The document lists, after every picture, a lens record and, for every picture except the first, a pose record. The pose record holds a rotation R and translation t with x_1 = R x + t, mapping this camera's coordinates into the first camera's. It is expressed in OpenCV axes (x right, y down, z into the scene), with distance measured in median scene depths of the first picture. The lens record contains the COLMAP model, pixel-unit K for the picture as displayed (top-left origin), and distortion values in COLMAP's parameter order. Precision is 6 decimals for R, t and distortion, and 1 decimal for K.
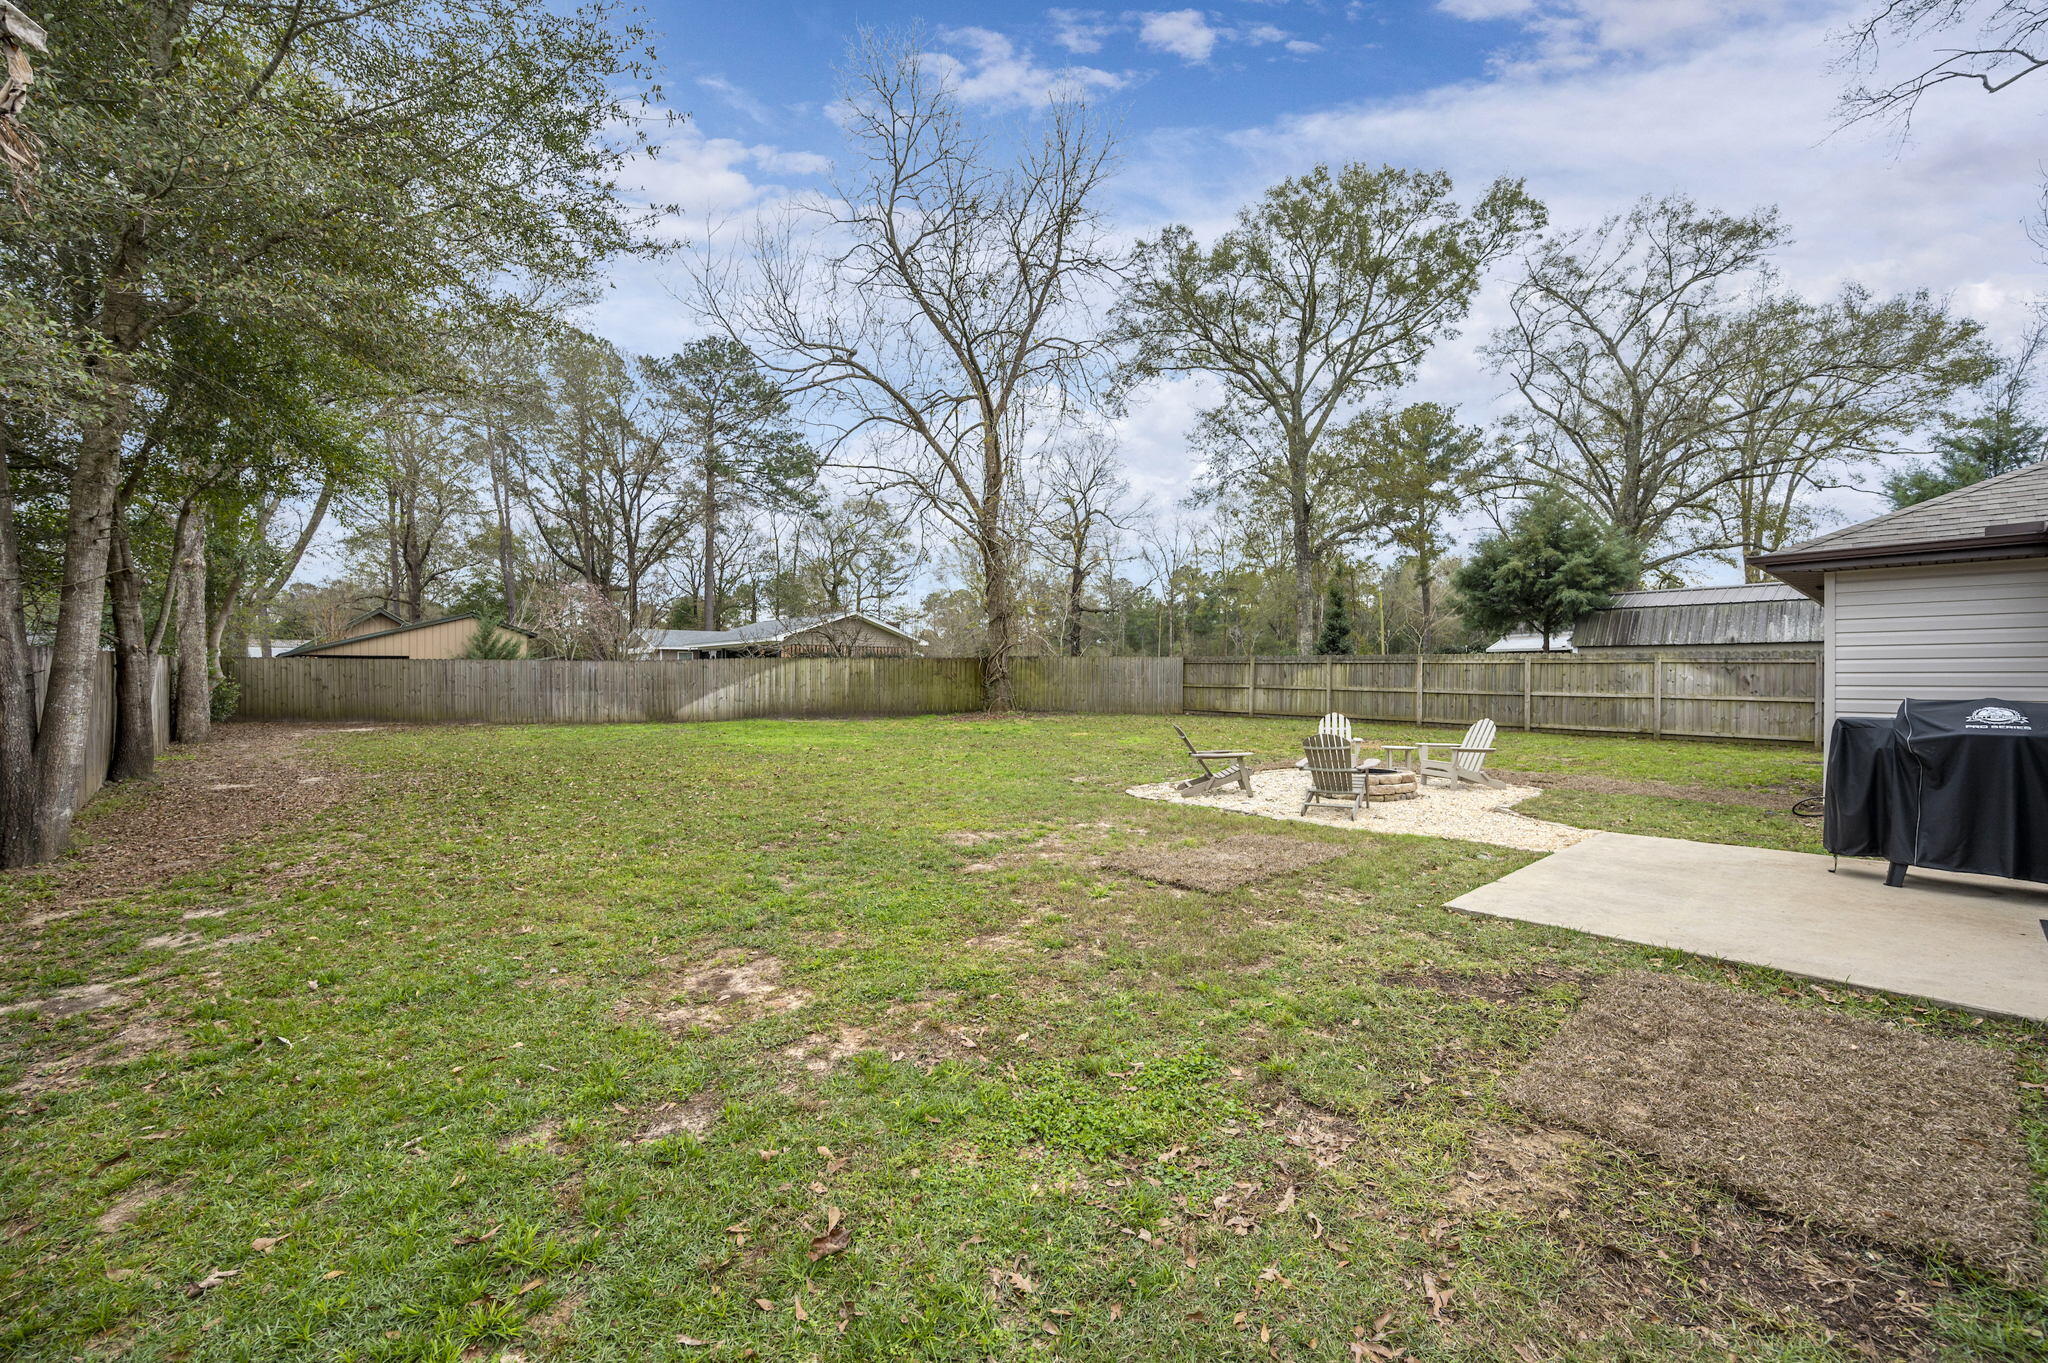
lens RADIAL K [[809.5, 0, 1042.5], [0, 809.5, 673.4], [0, 0, 1]] dist [-0.000493, -0.000110]
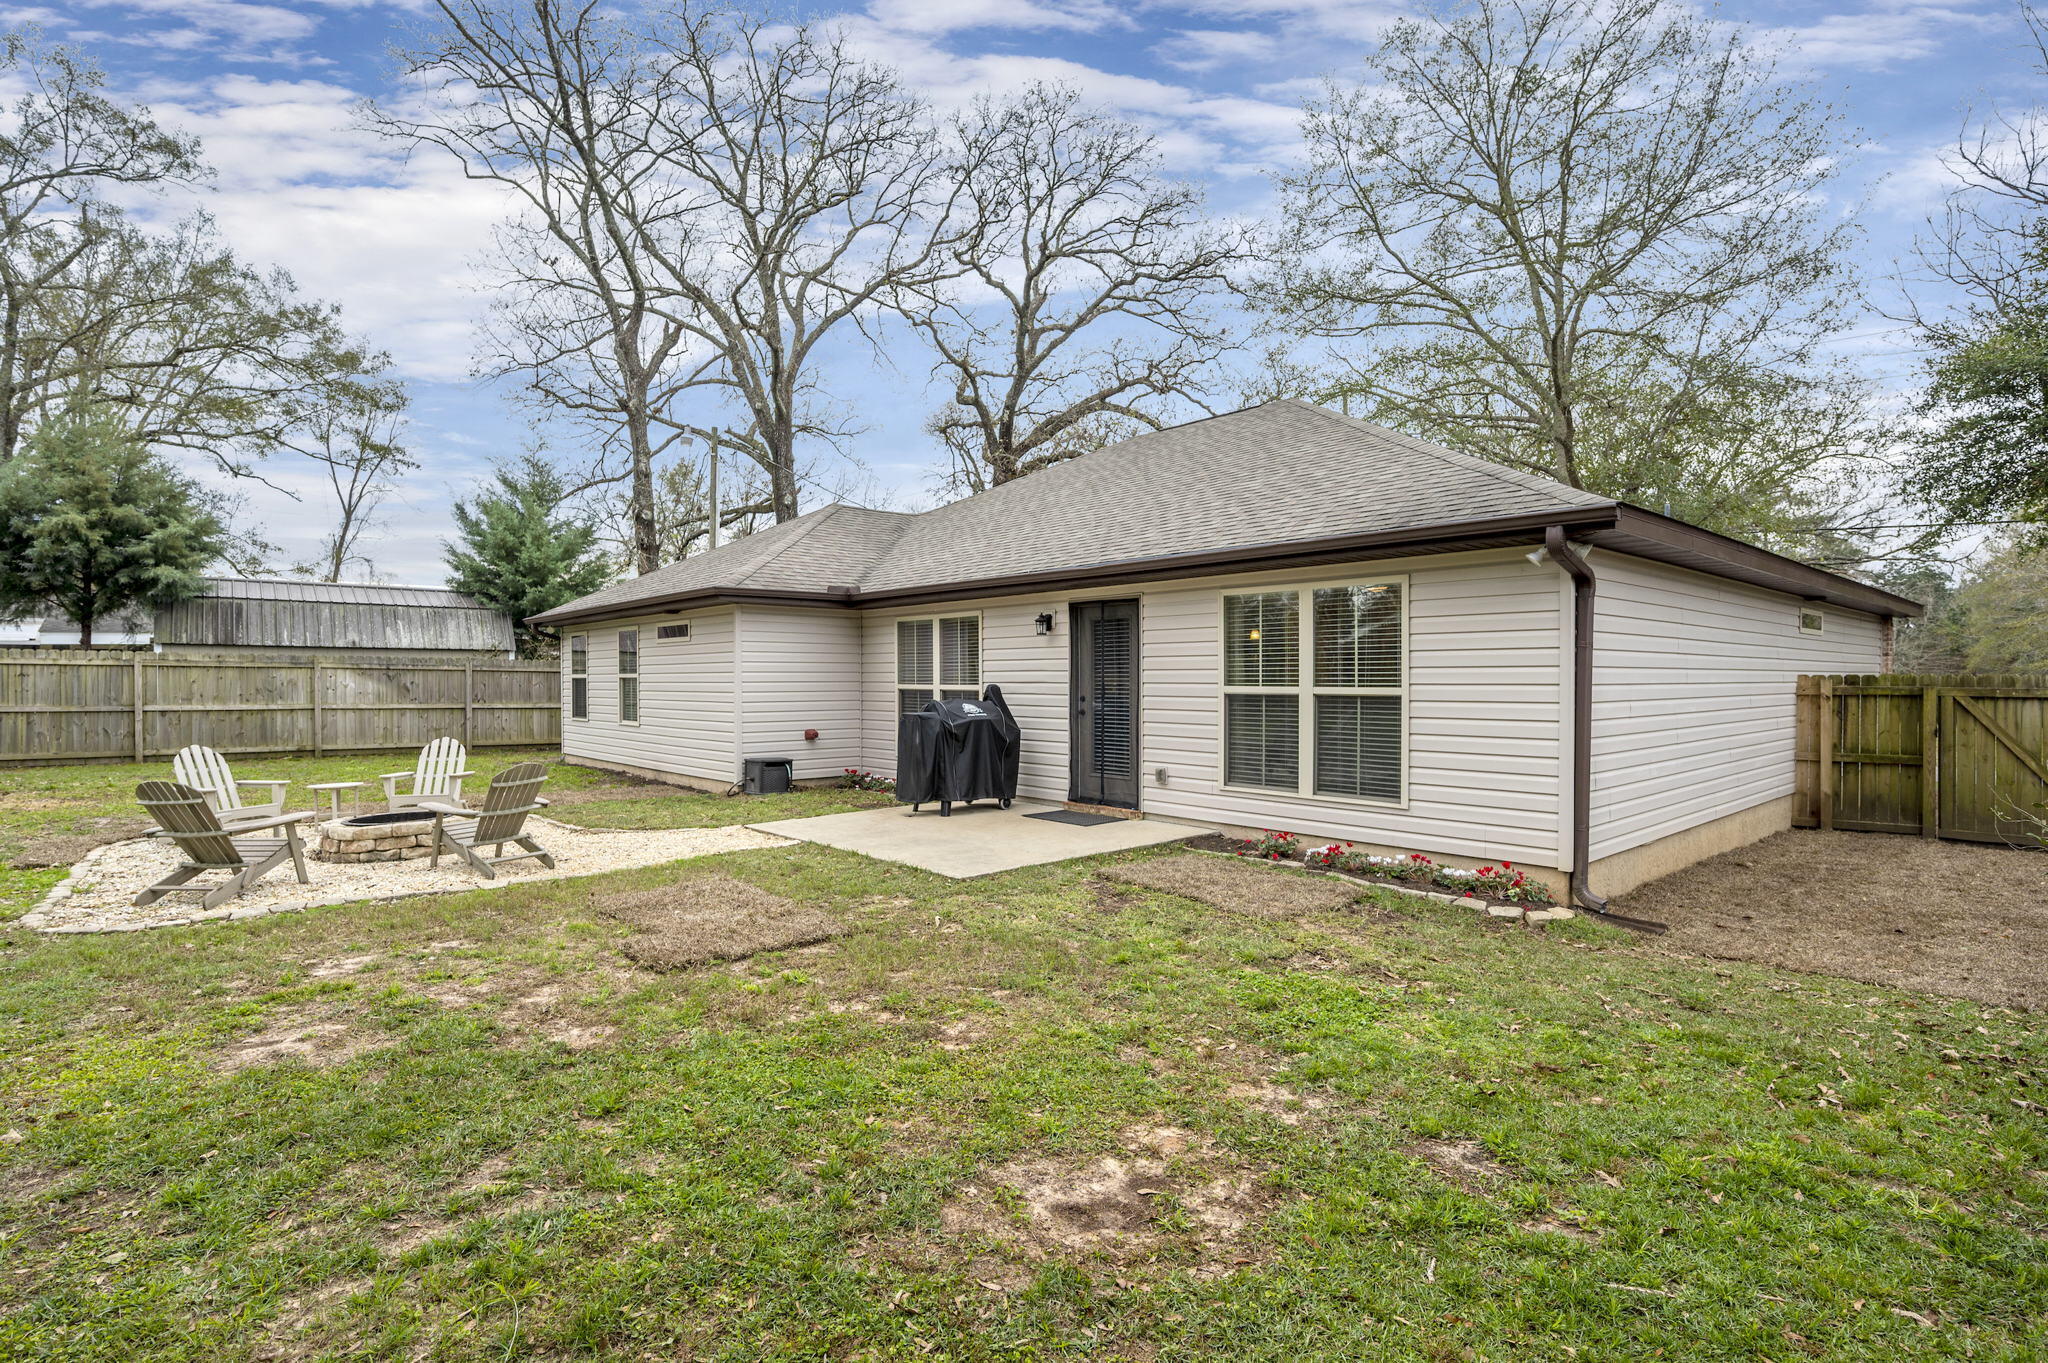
lens RADIAL K [[961.6, 0, 1024.4], [0, 961.6, 679.6], [0, 0, 1]] dist [0.001142, -0.000010]
pose [[0.030205, -0.000065, 0.999544, -0.245387], [-0.002061, 0.999998, 0.000128, -0.002431], [-0.999542, -0.002064, 0.030204, 0.226017]]
